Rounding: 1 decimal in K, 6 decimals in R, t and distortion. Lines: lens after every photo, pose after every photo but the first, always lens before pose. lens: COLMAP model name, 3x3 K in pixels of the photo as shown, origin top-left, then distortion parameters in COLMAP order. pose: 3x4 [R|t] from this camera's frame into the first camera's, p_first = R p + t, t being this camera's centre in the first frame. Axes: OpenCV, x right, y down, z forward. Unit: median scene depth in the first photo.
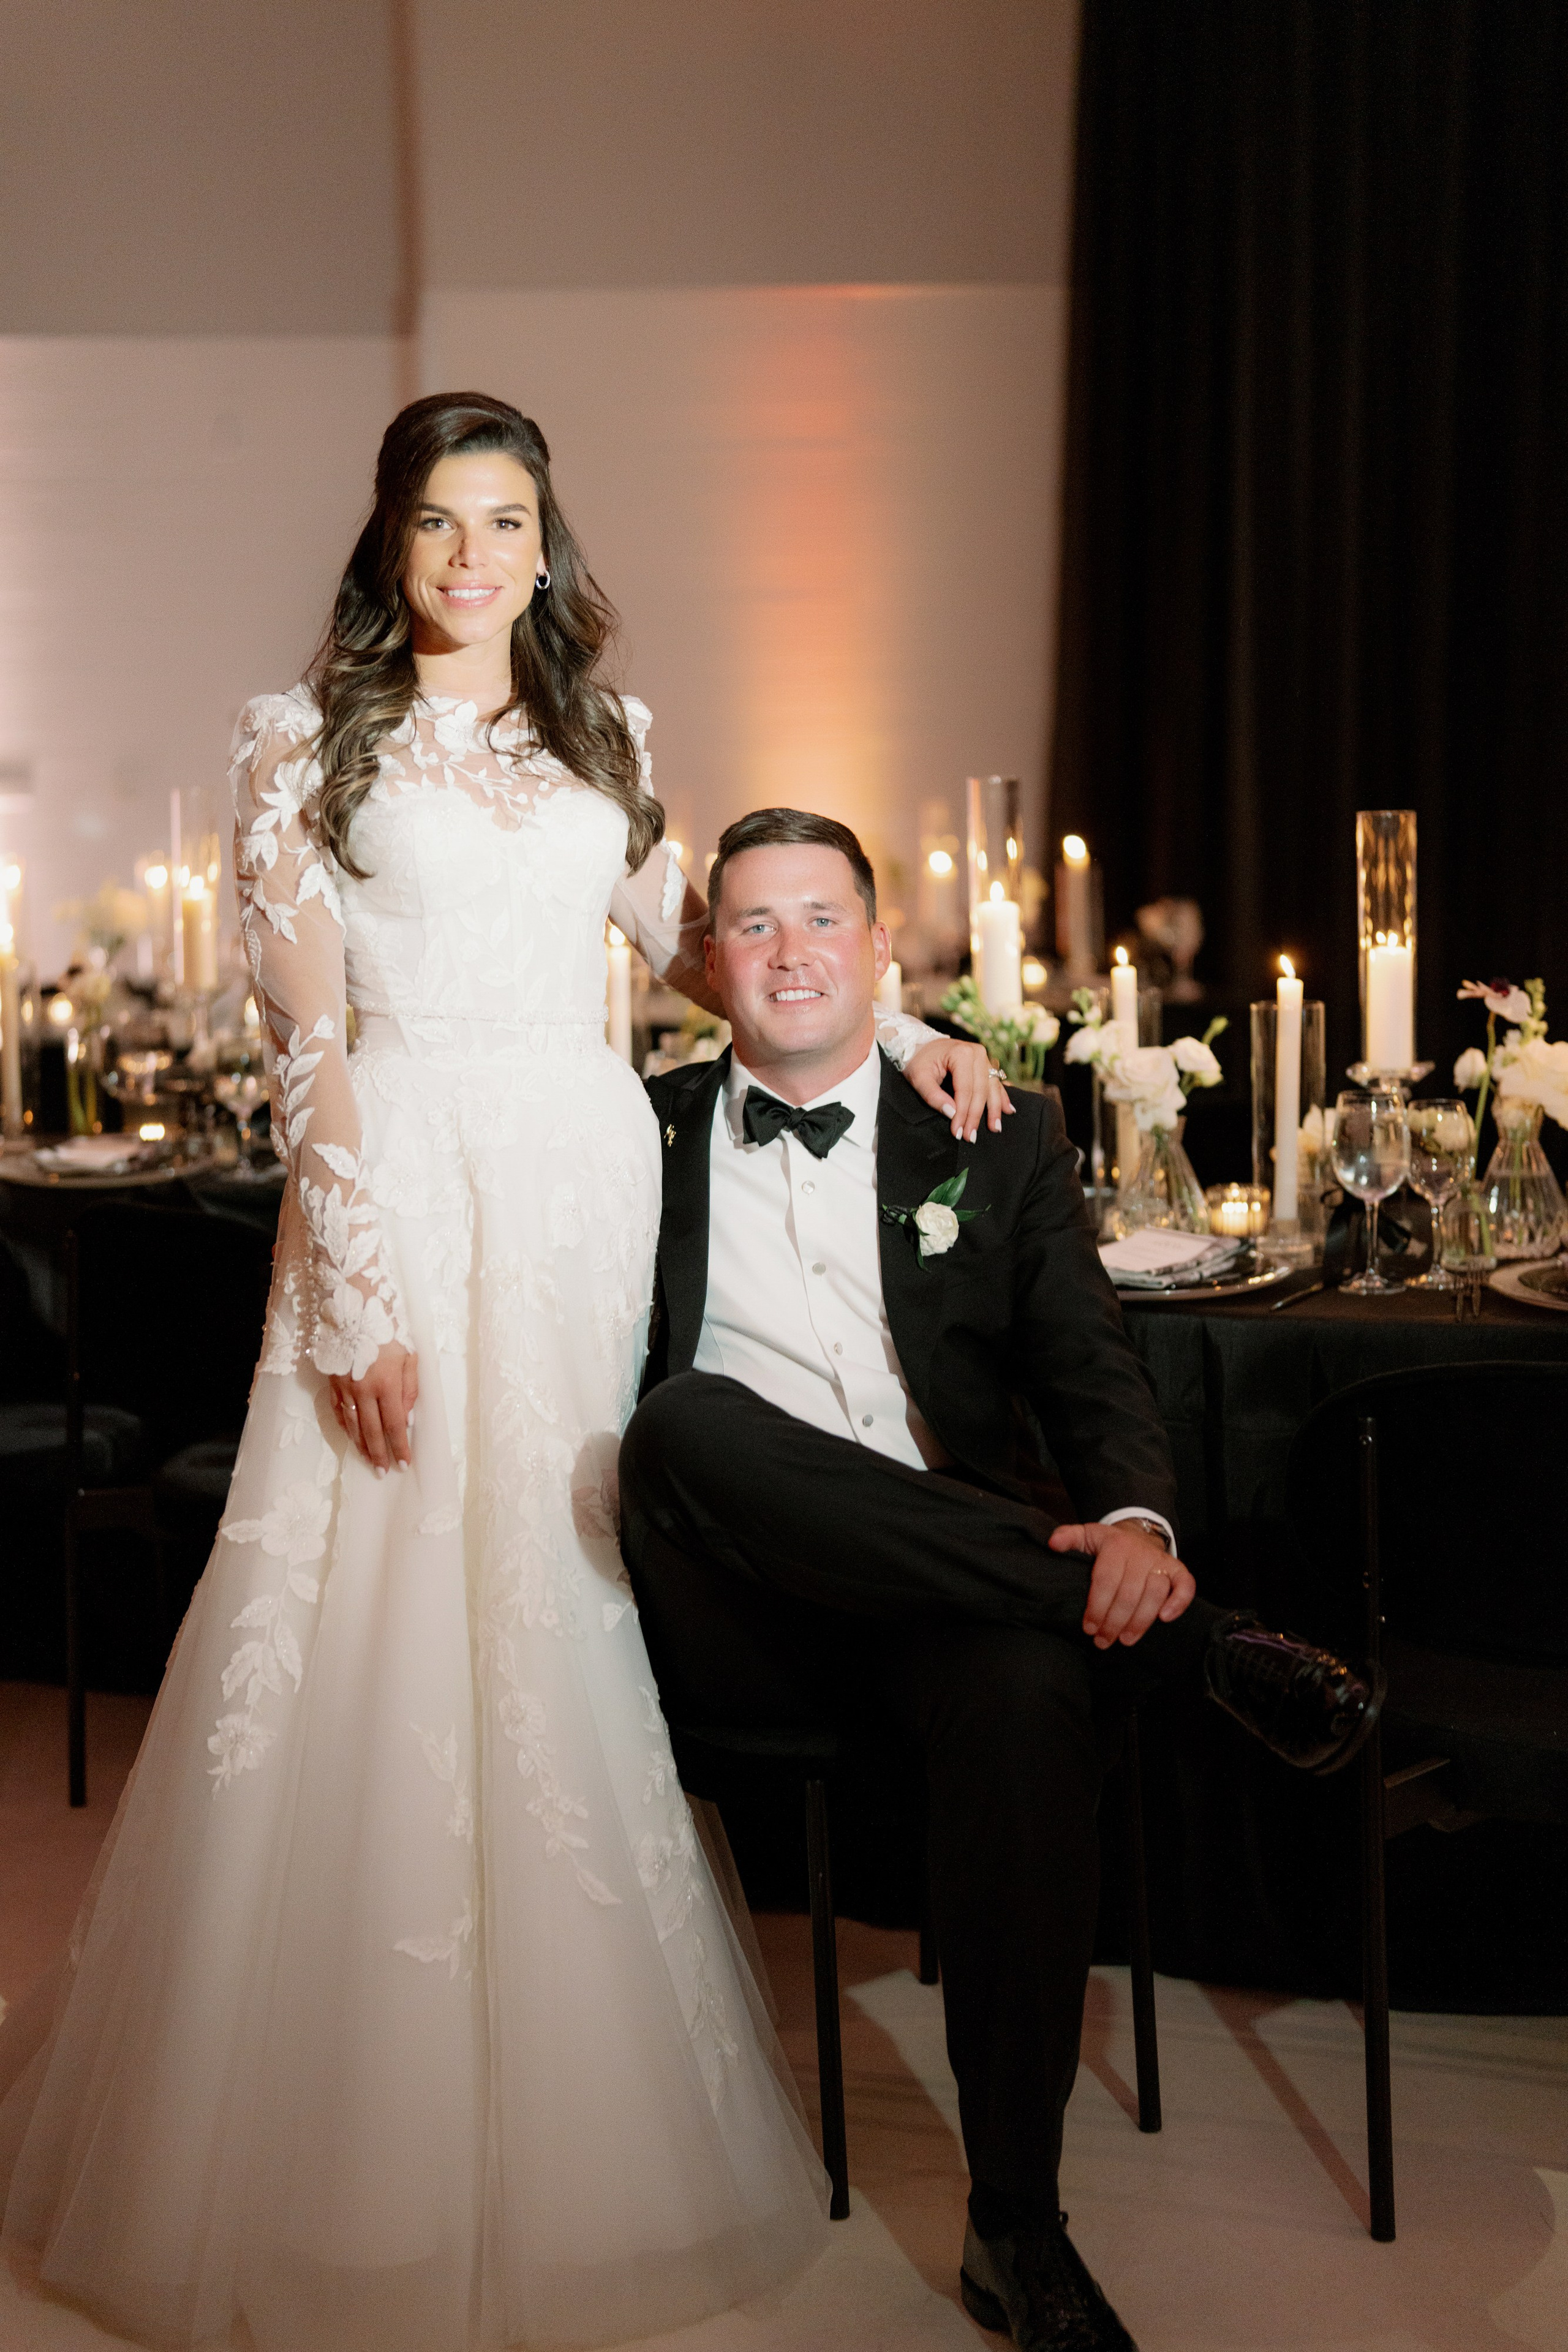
lens RADIAL K [[3308.6, 0, 681.5], [0, 3308.6, 1242.2], [0, 0, 1]] dist [0.118286, -1.262498]
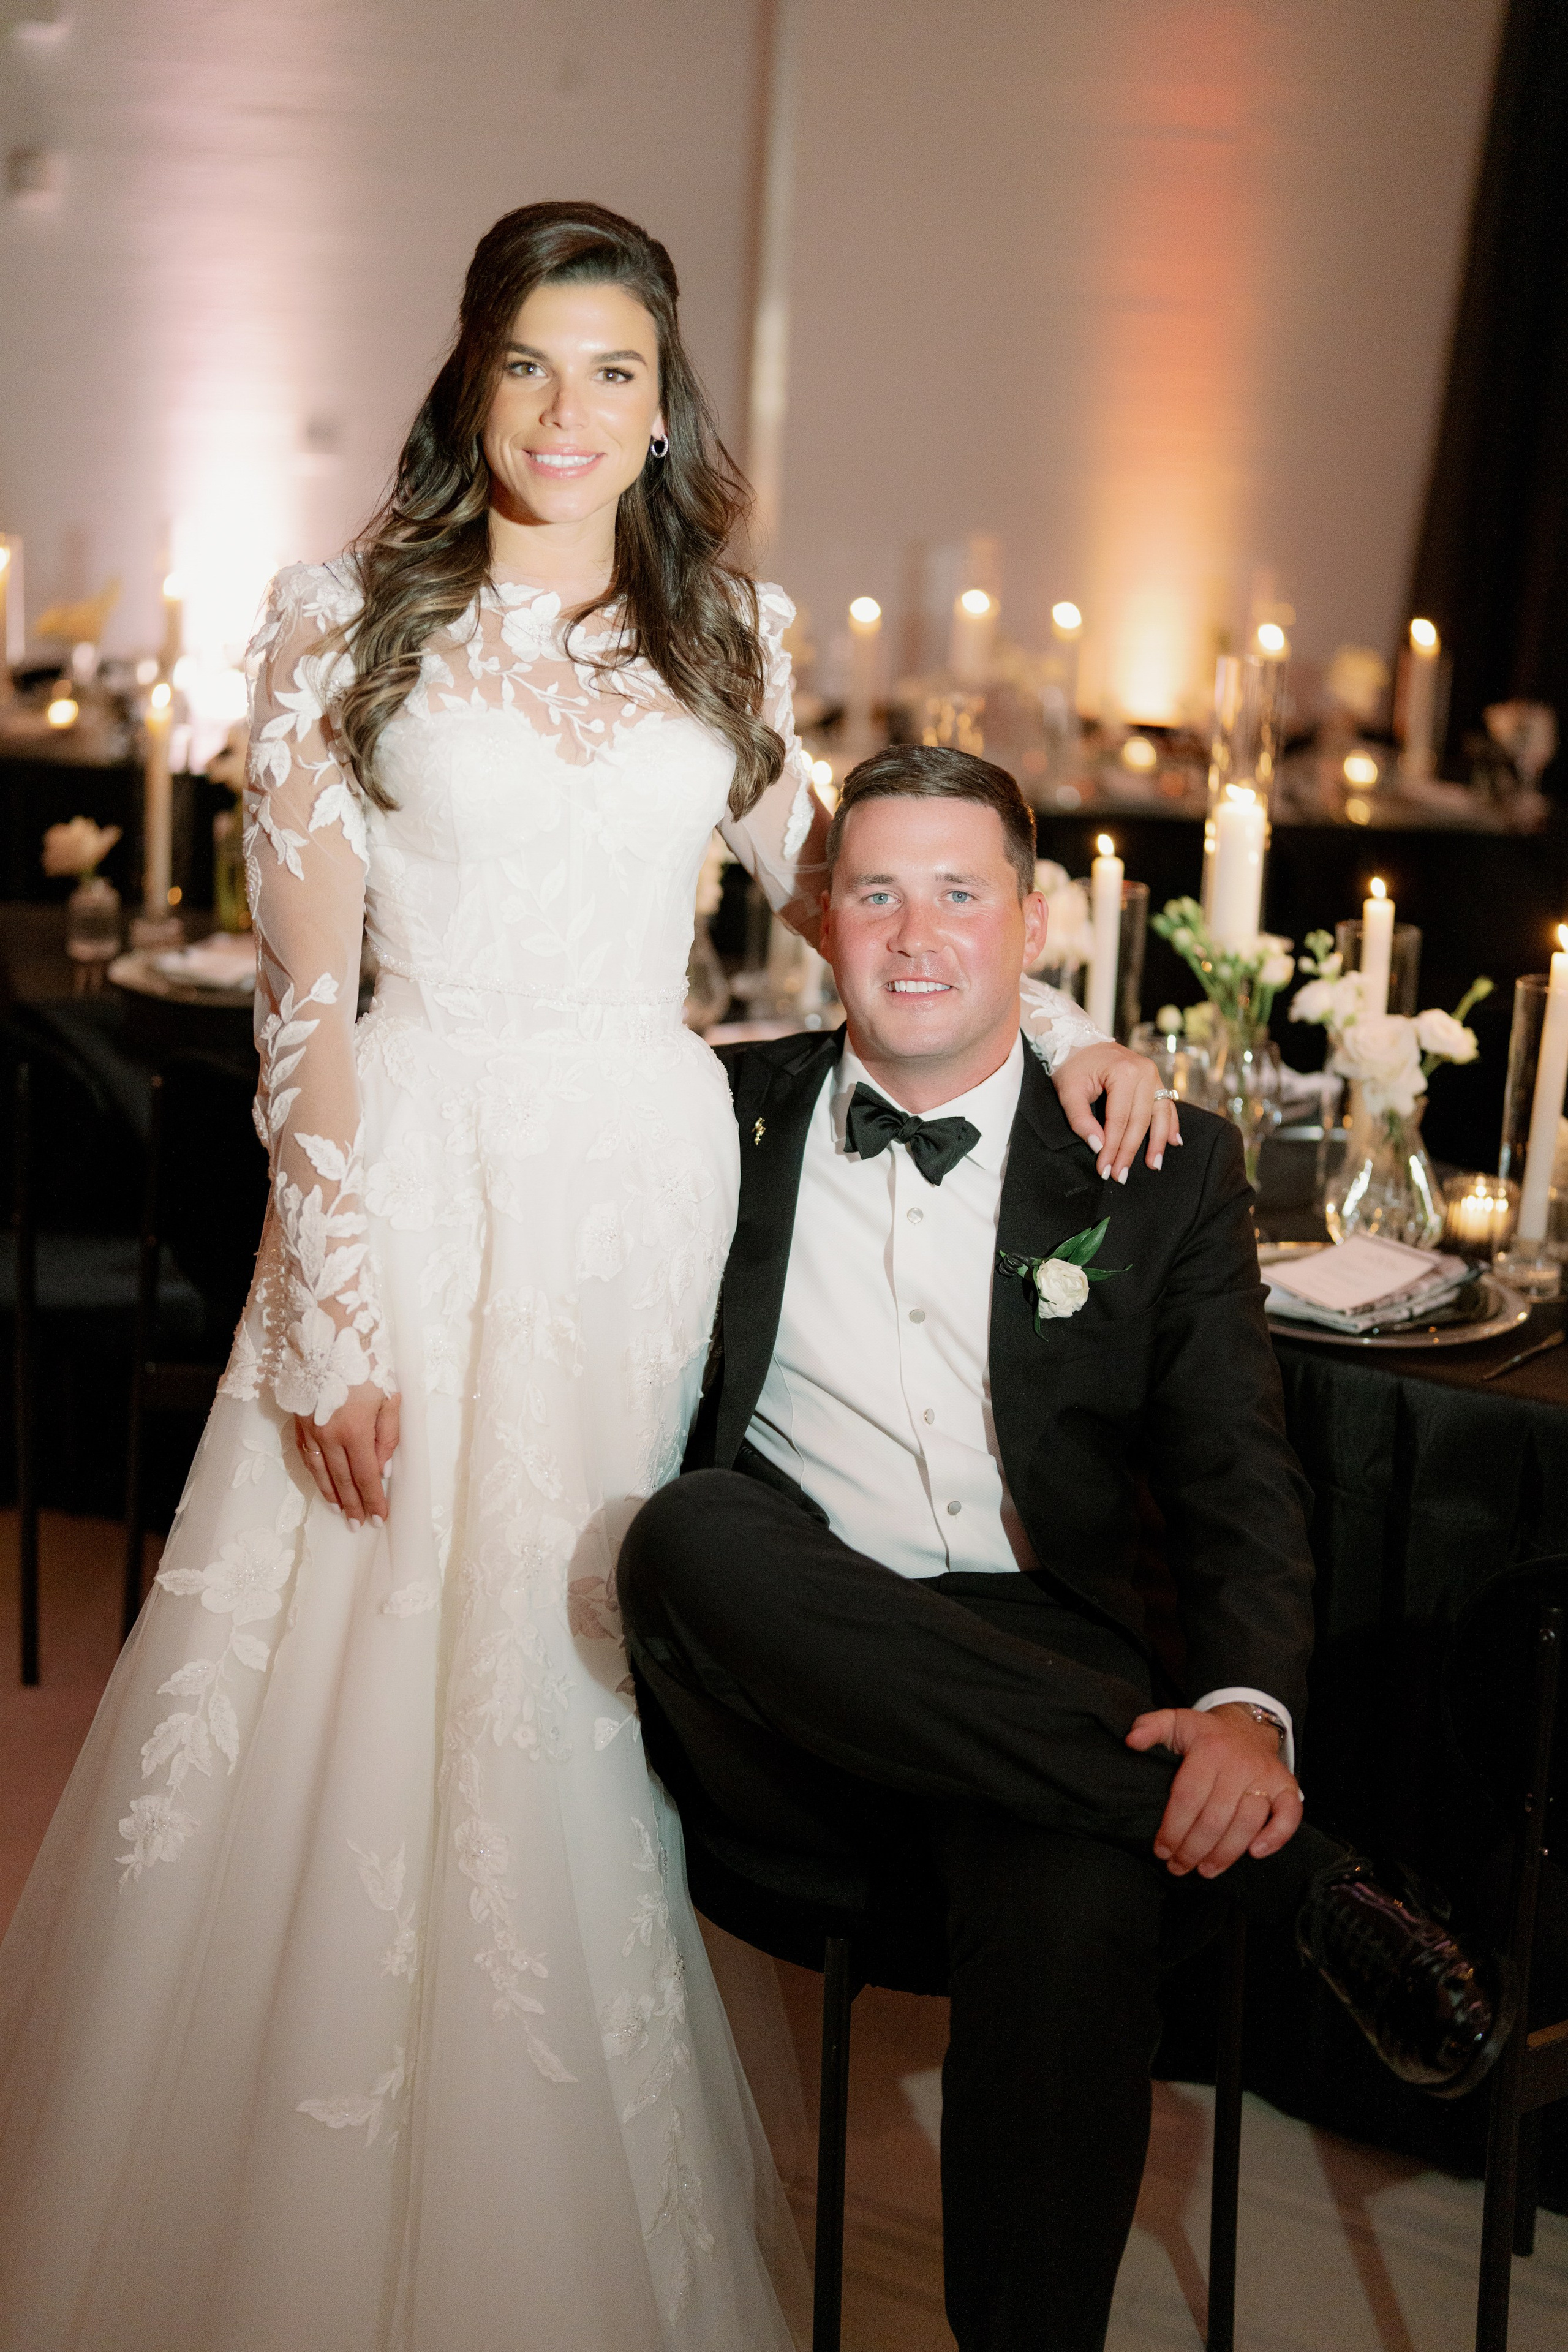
lens RADIAL K [[3251.0, 0, 780.5], [0, 3251.0, 1187.1], [0, 0, 1]] dist [0.009583, 0.082724]
pose [[0.991736, 0.101823, -0.078047, 0.069179], [-0.093500, 0.990199, 0.103751, -0.106879], [0.087846, -0.095596, 0.991536, 0.200598]]
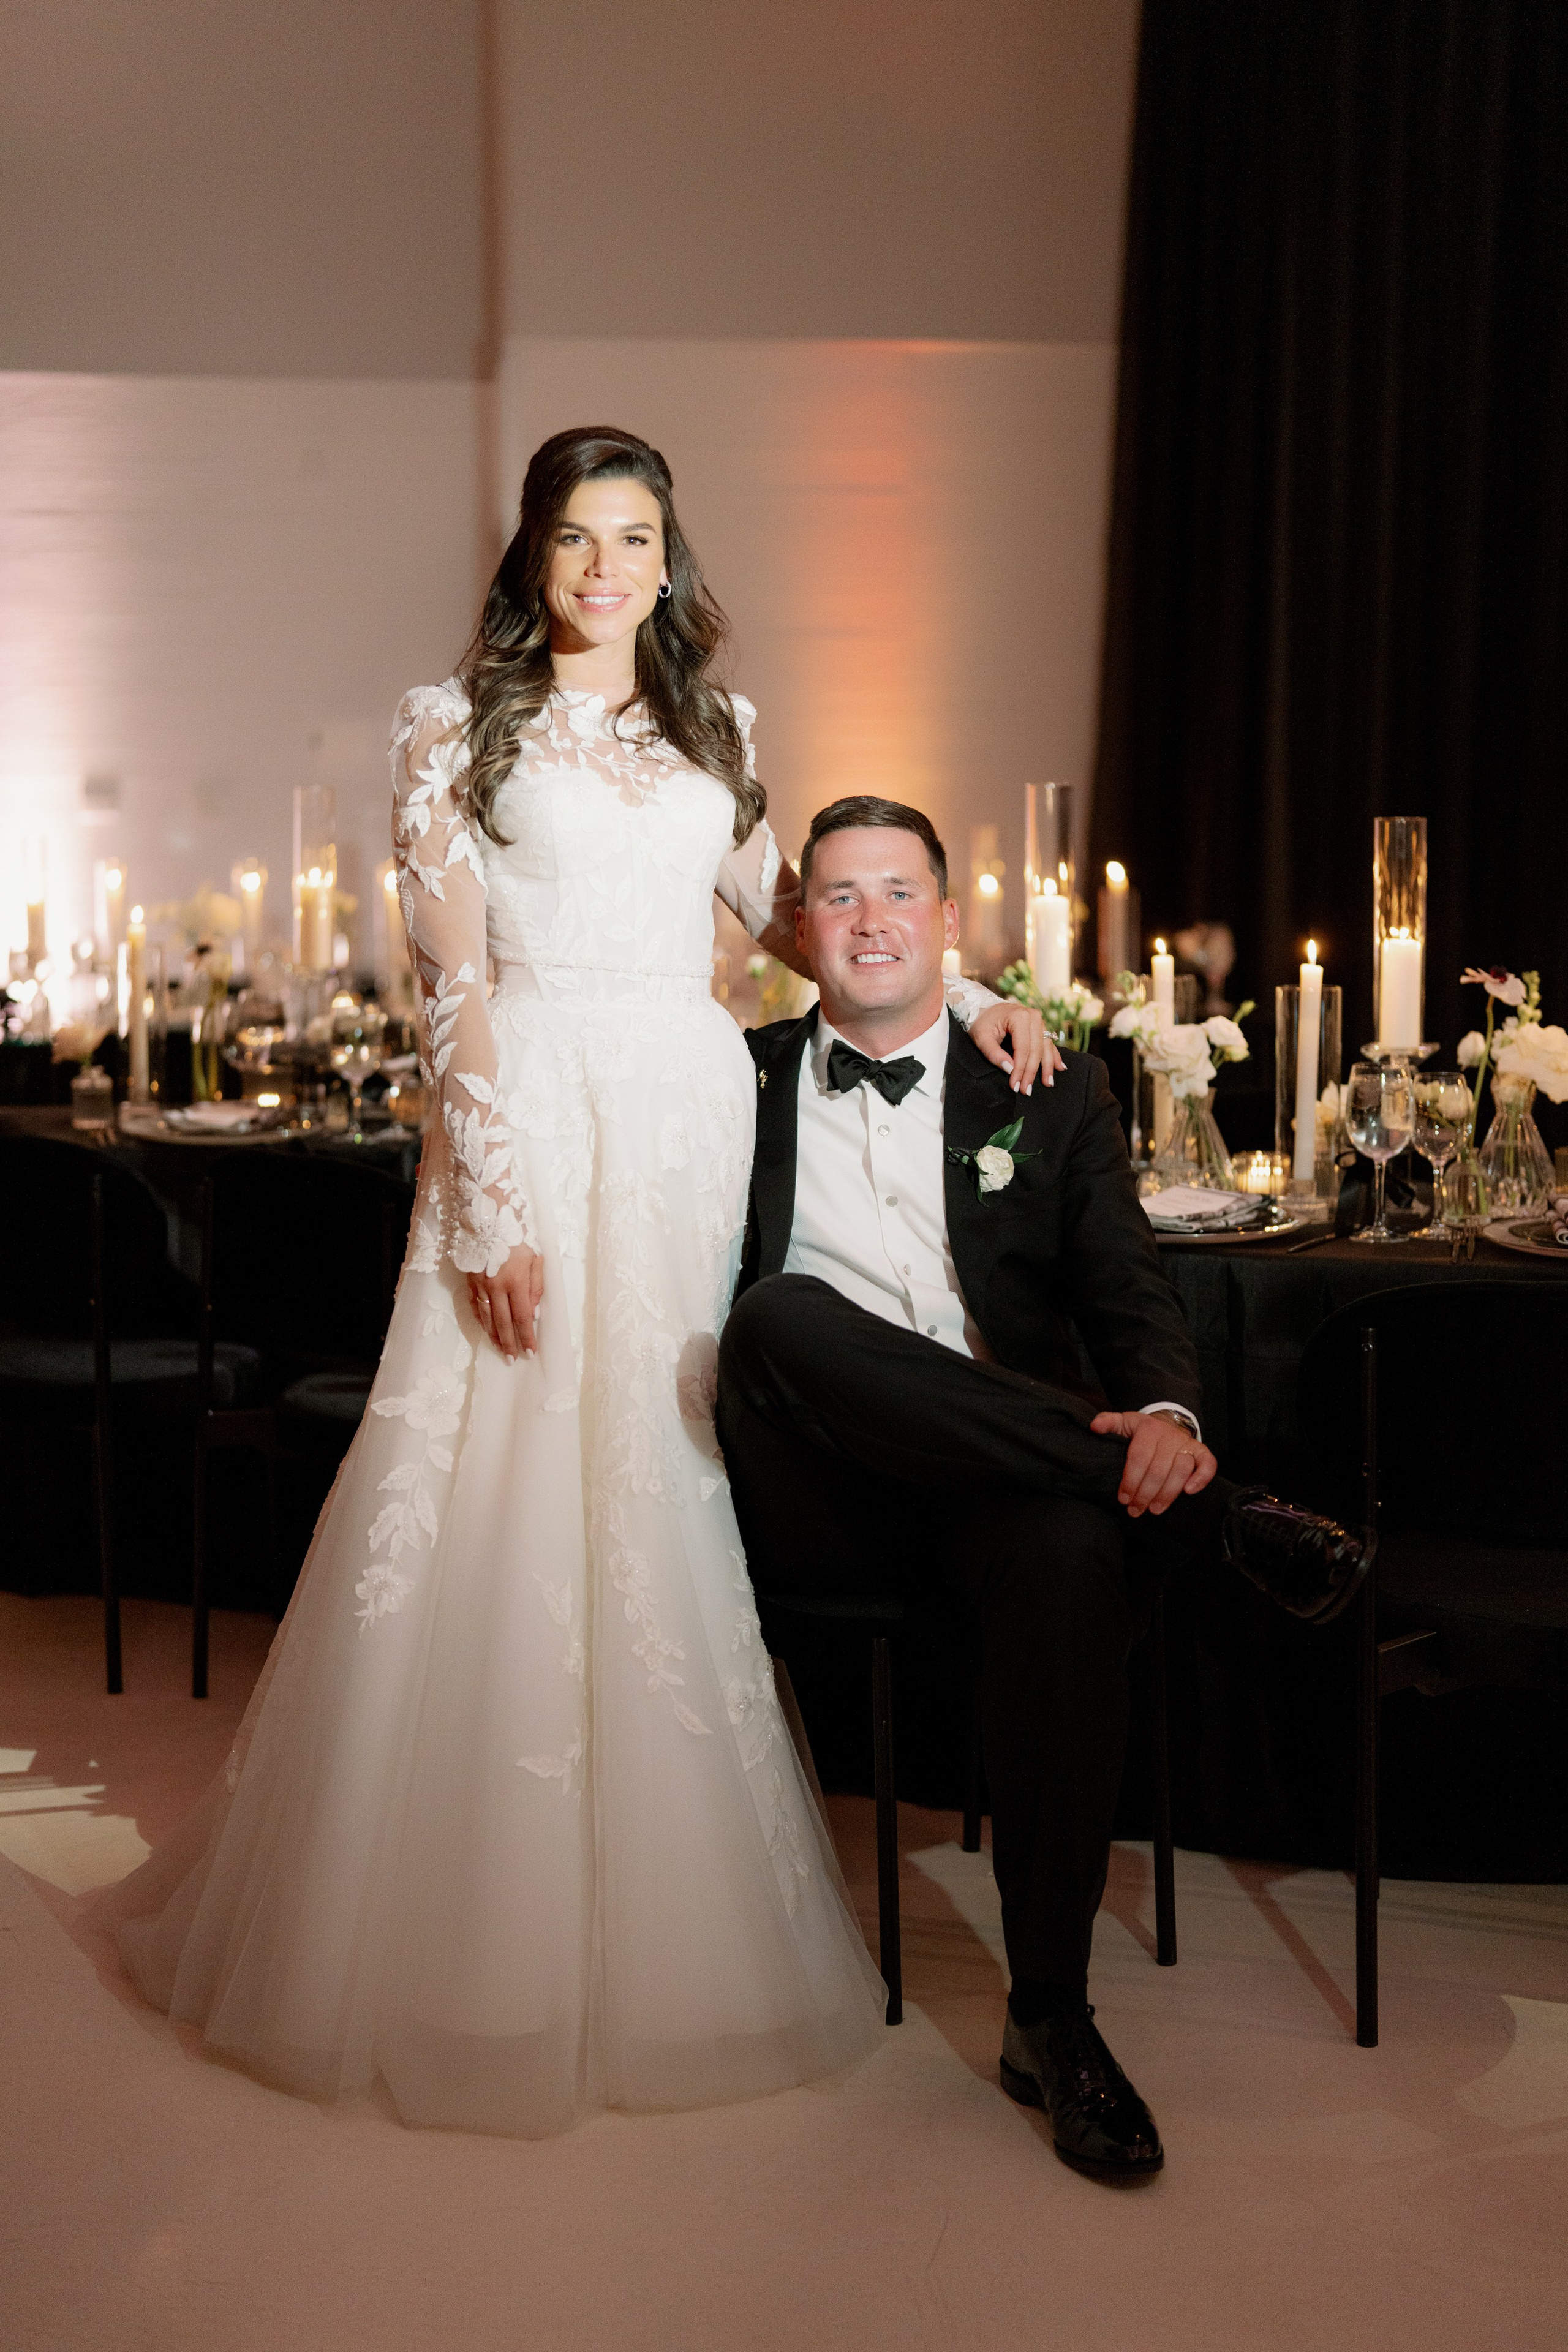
lens RADIAL K [[3308.6, 0, 681.5], [0, 3308.6, 1242.2], [0, 0, 1]] dist [0.118286, -1.262498]
pose [[0.999714, 0.022330, -0.008574, -0.021353], [-0.022450, 0.999647, -0.014201, 0.042282], [0.008253, 0.014389, 0.999862, -0.146064]]
